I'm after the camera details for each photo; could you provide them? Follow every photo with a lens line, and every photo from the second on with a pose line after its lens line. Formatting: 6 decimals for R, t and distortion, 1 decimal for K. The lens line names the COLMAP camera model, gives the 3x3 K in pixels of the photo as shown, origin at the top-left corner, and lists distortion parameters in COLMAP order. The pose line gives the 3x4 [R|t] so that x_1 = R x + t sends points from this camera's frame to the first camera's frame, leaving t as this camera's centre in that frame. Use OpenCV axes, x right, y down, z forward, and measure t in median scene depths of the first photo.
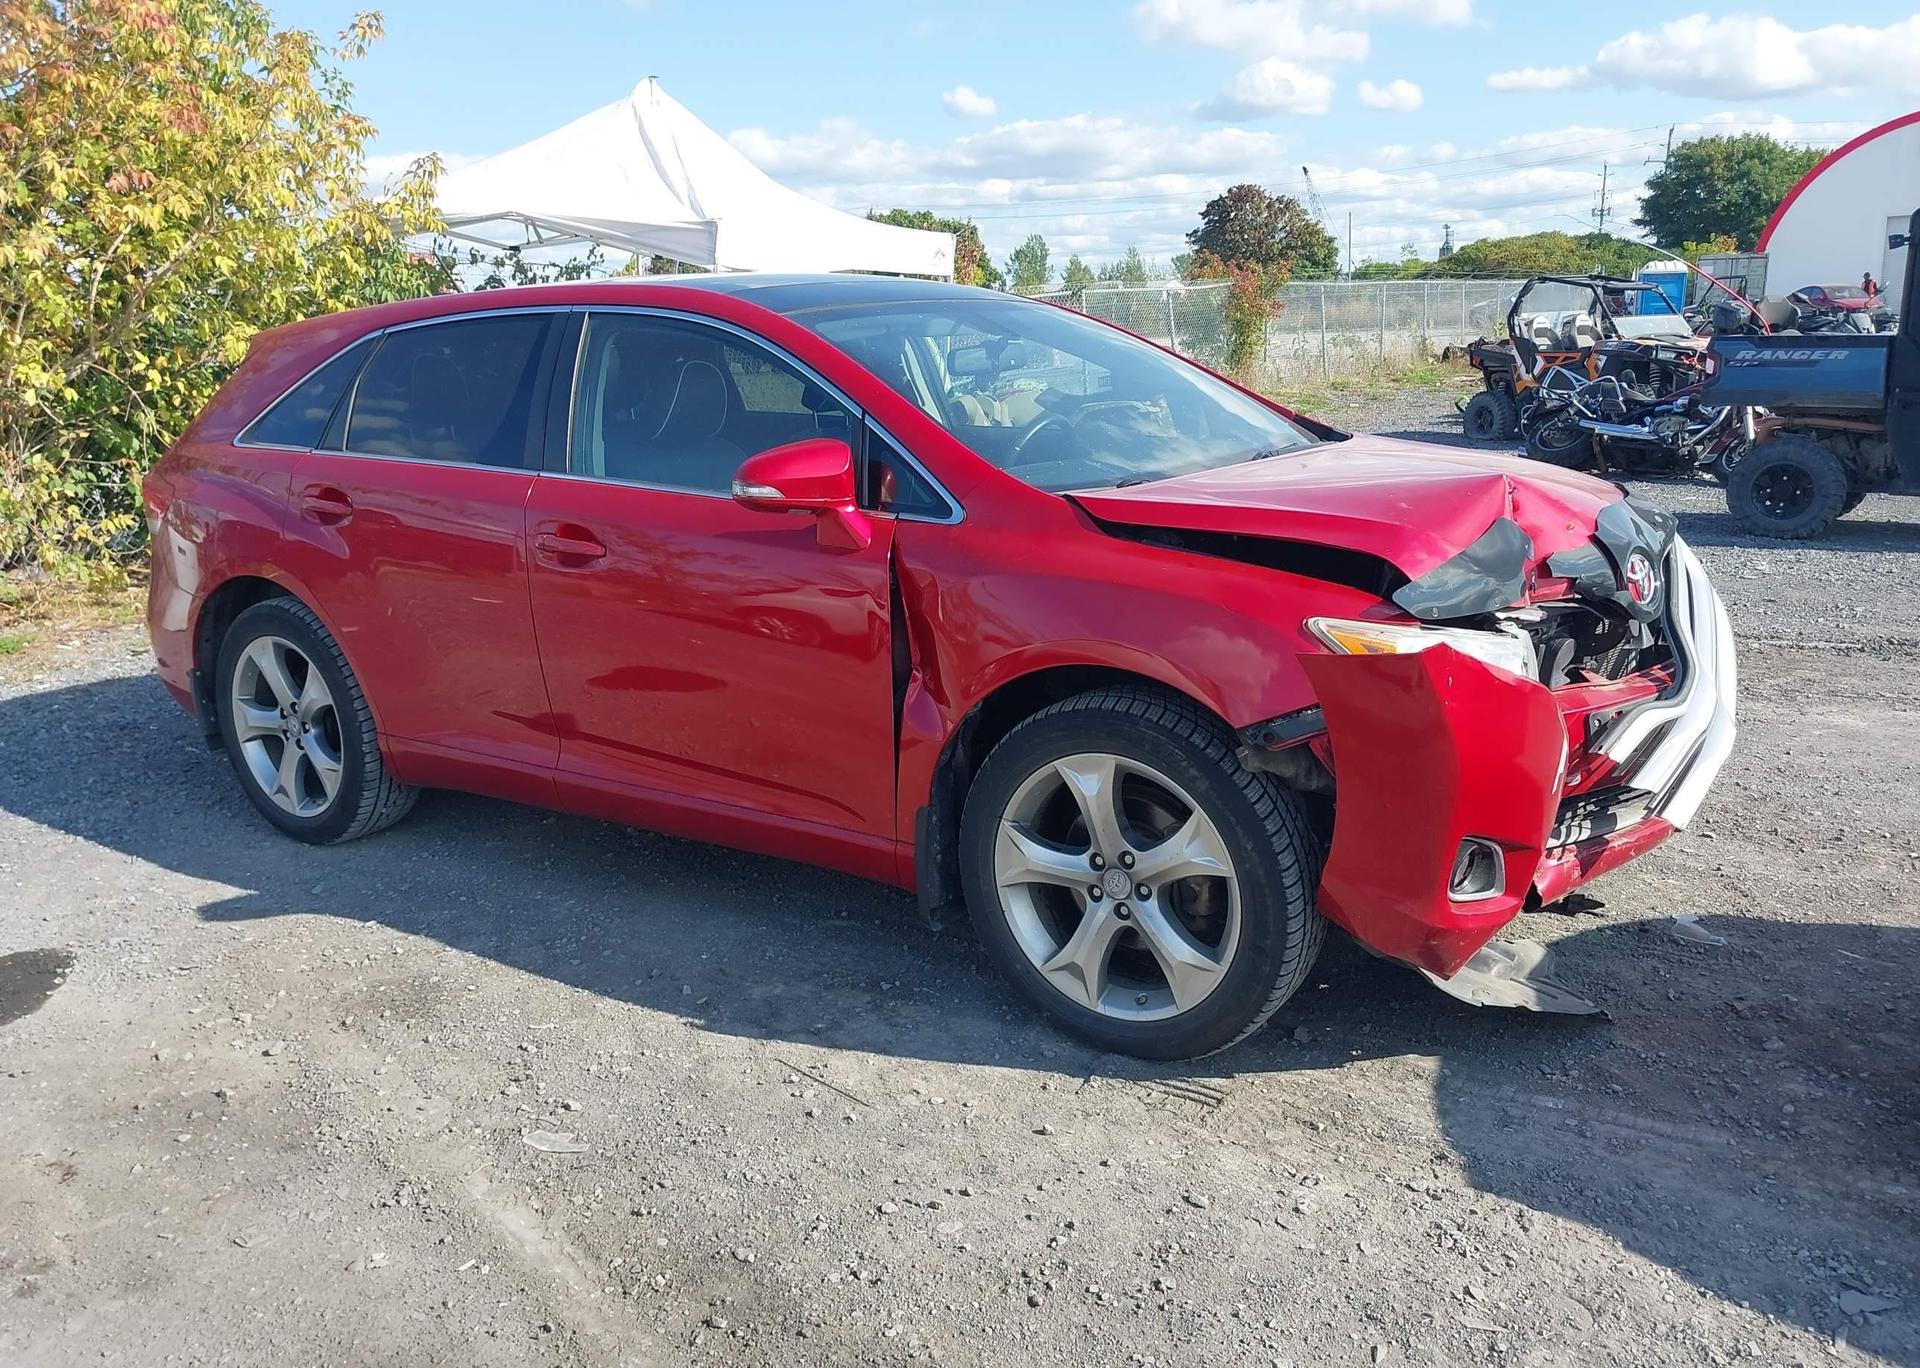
lens RADIAL K [[1472.9, 0, 949.4], [0, 1472.9, 692.7], [0, 0, 1]] dist [0.012892, -0.015722]
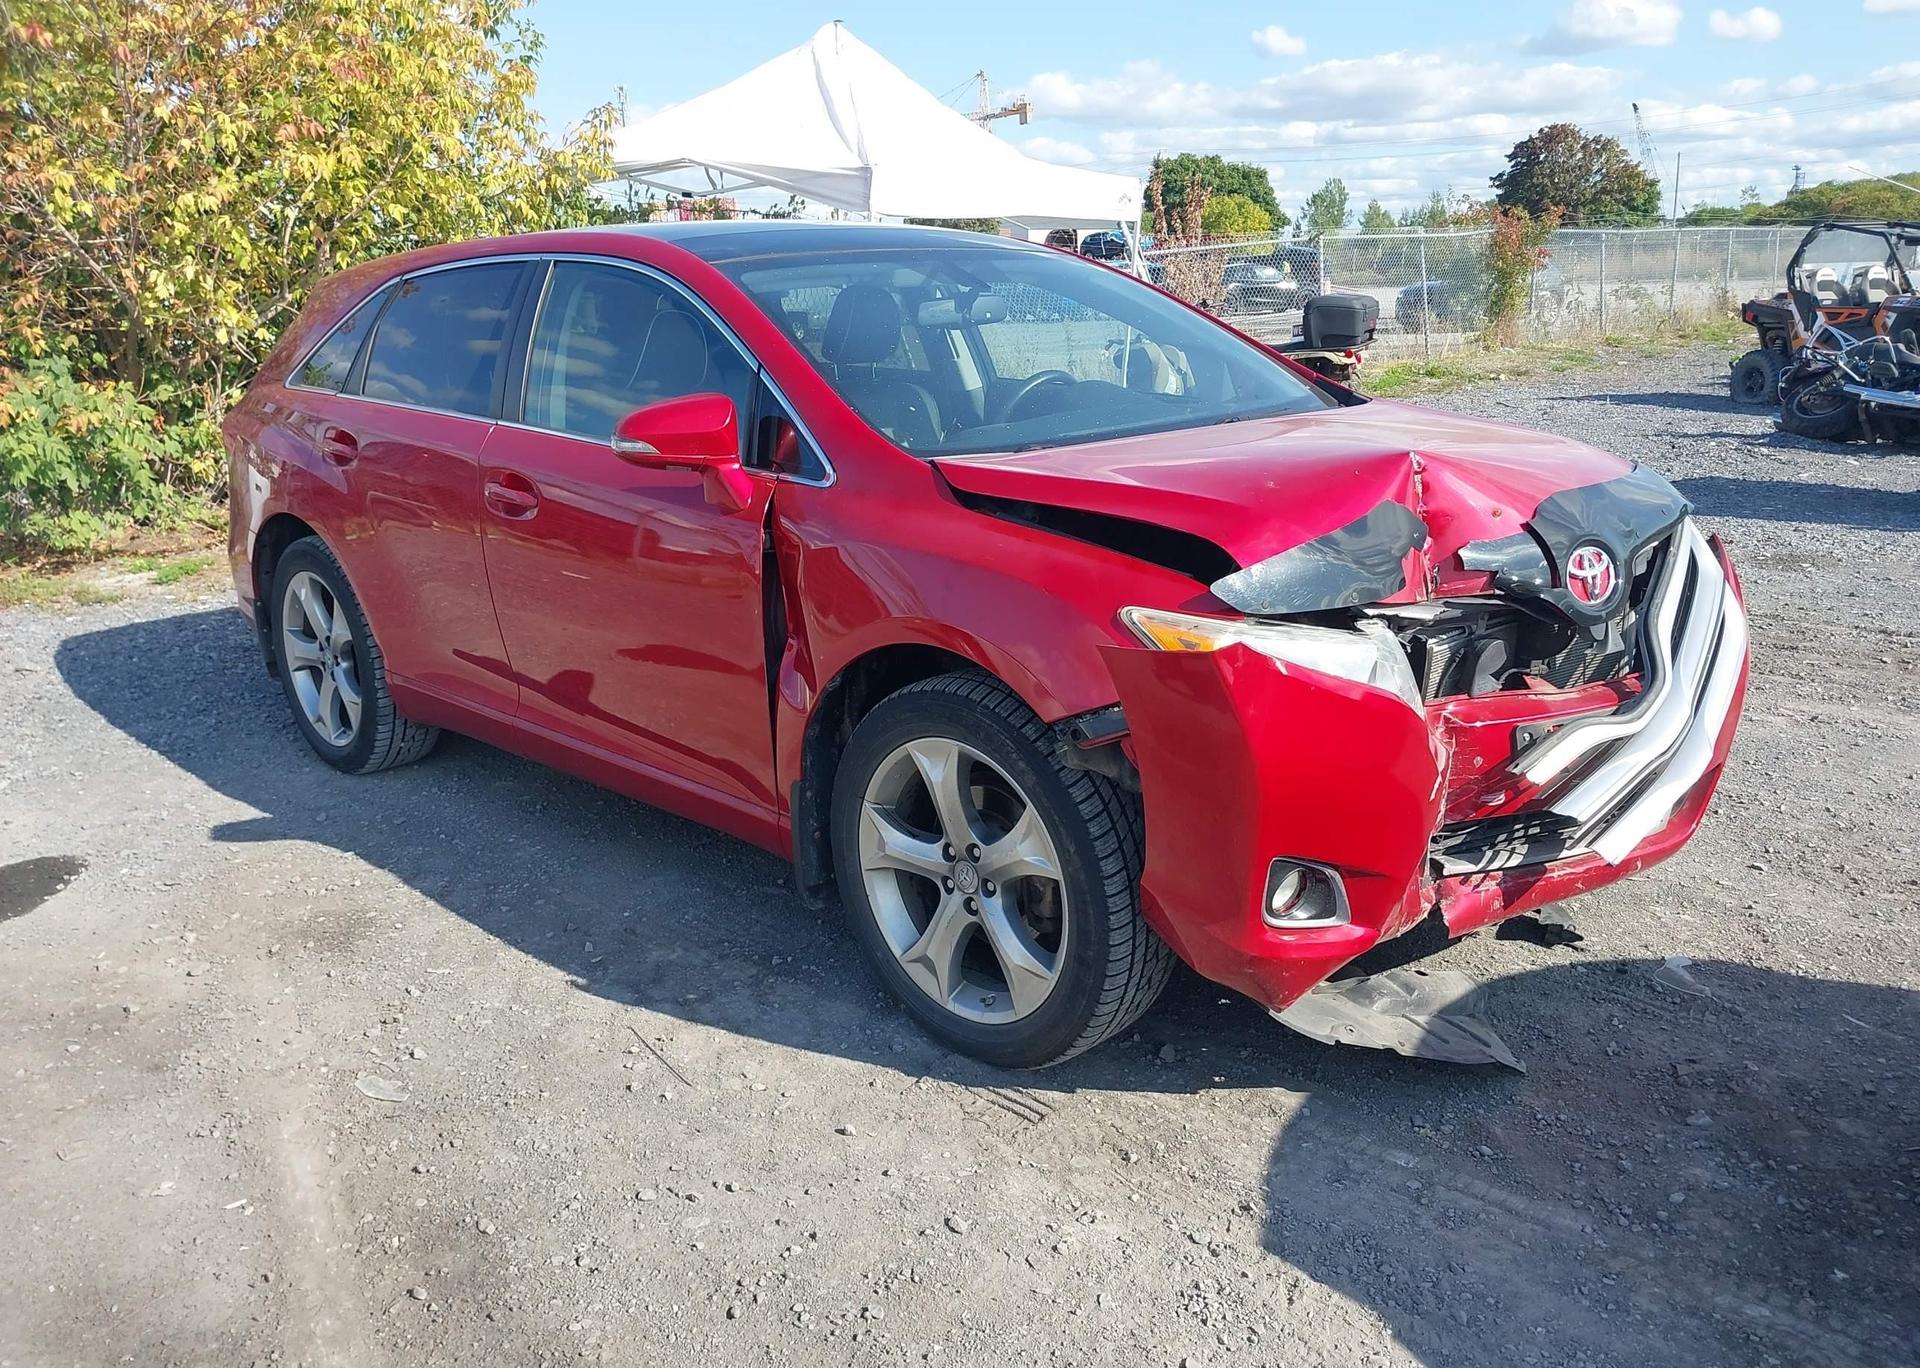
lens RADIAL K [[1472.9, 0, 960.0], [0, 1472.9, 686.4], [0, 0, 1]] dist [0.012892, -0.015722]
pose [[0.983434, 0.054903, -0.172749, 0.241950], [-0.049772, 0.998185, 0.033899, -0.021084], [0.174297, -0.024739, 0.984382, 0.070400]]
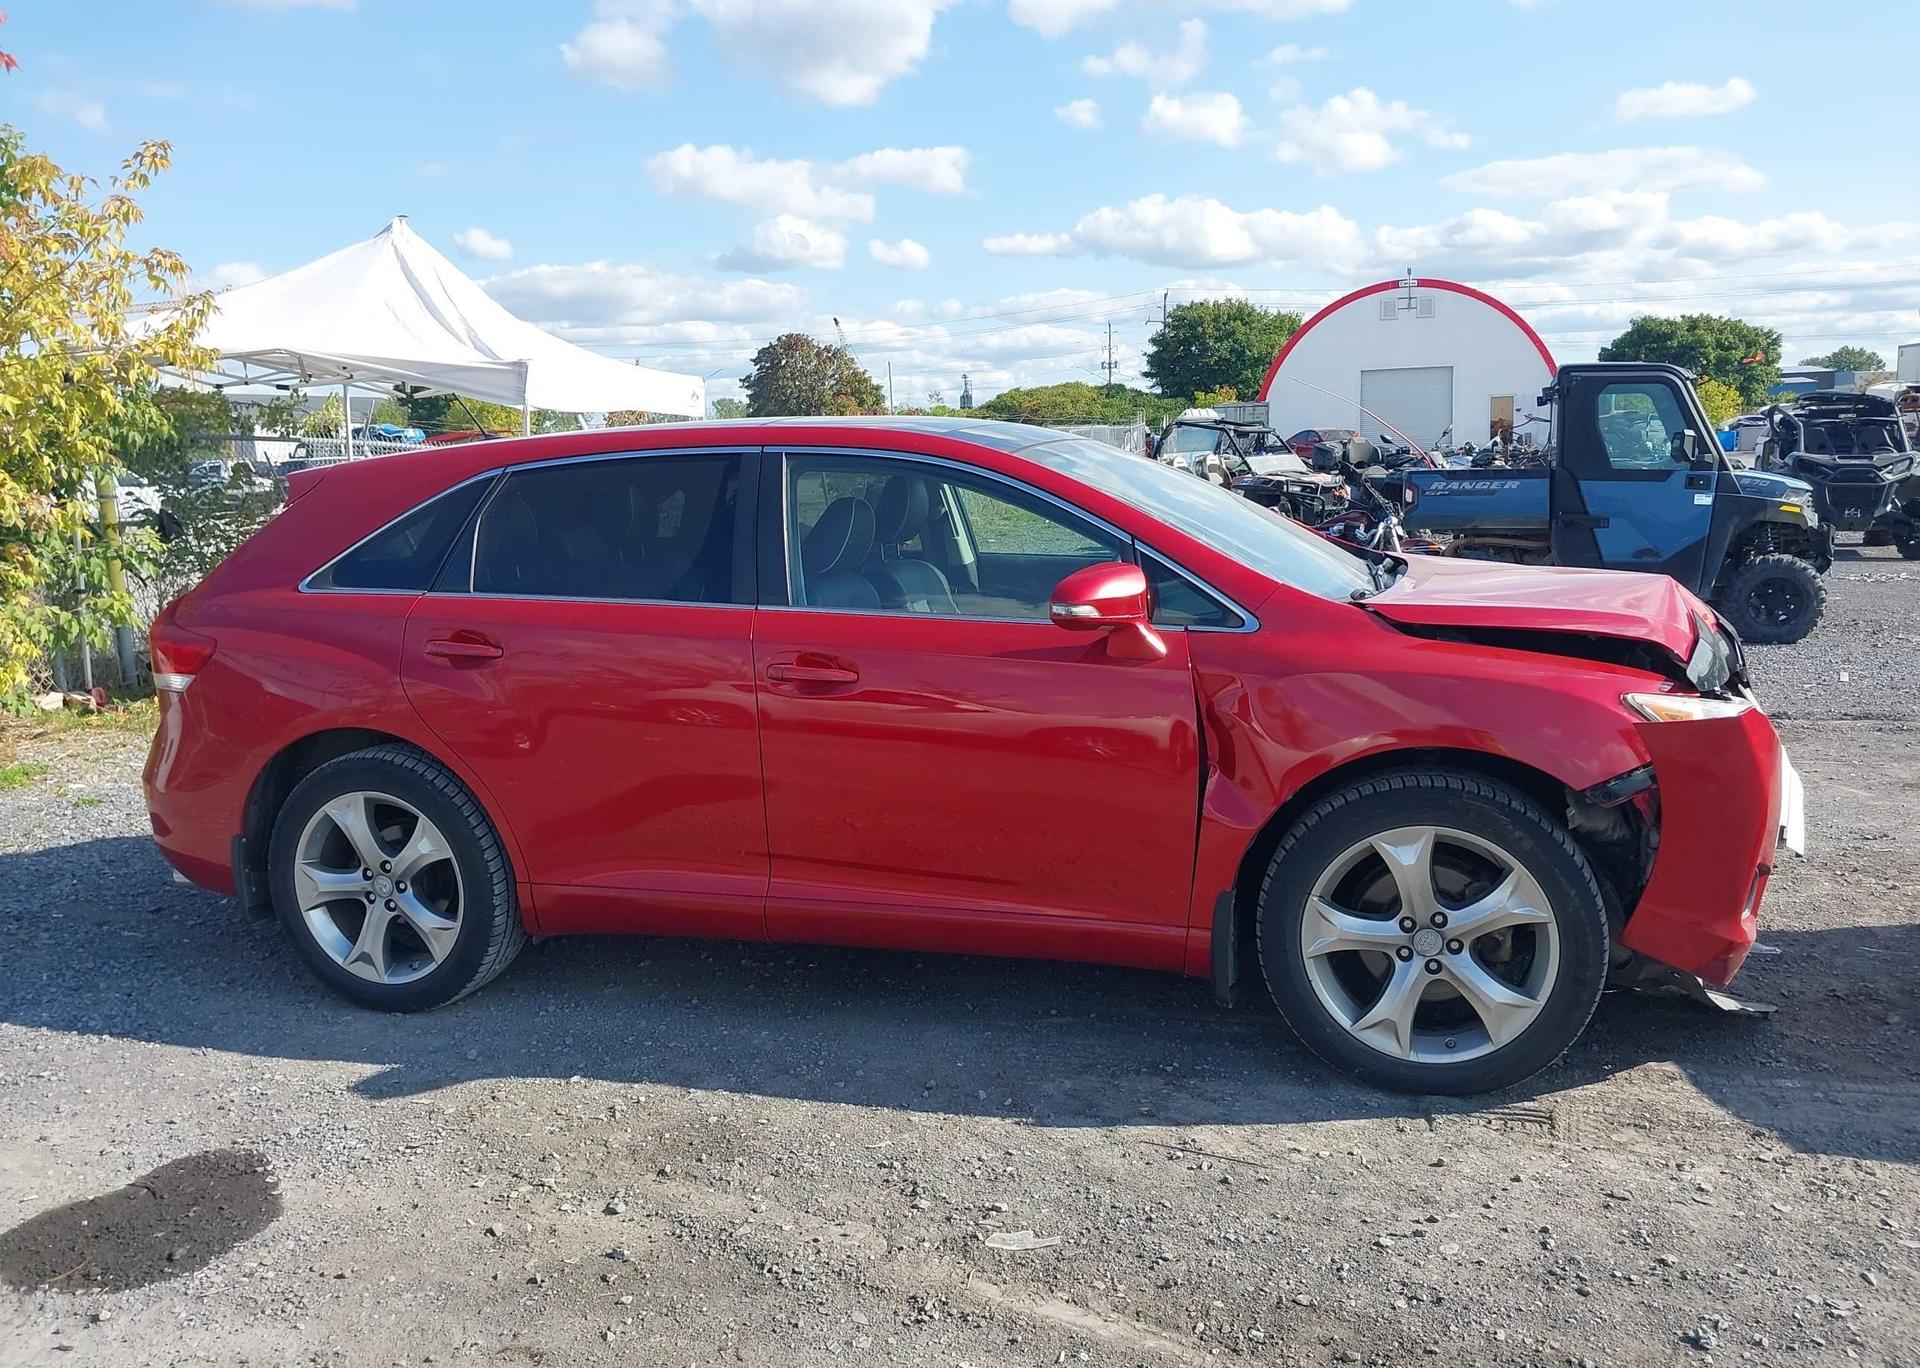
lens RADIAL K [[1472.9, 0, 929.7], [0, 1472.9, 718.4], [0, 0, 1]] dist [0.012892, -0.015722]
pose [[0.957855, -0.053092, 0.282304, -0.513928], [0.074115, 0.995174, -0.064312, 0.003334], [-0.277528, 0.082524, 0.957167, 0.003623]]
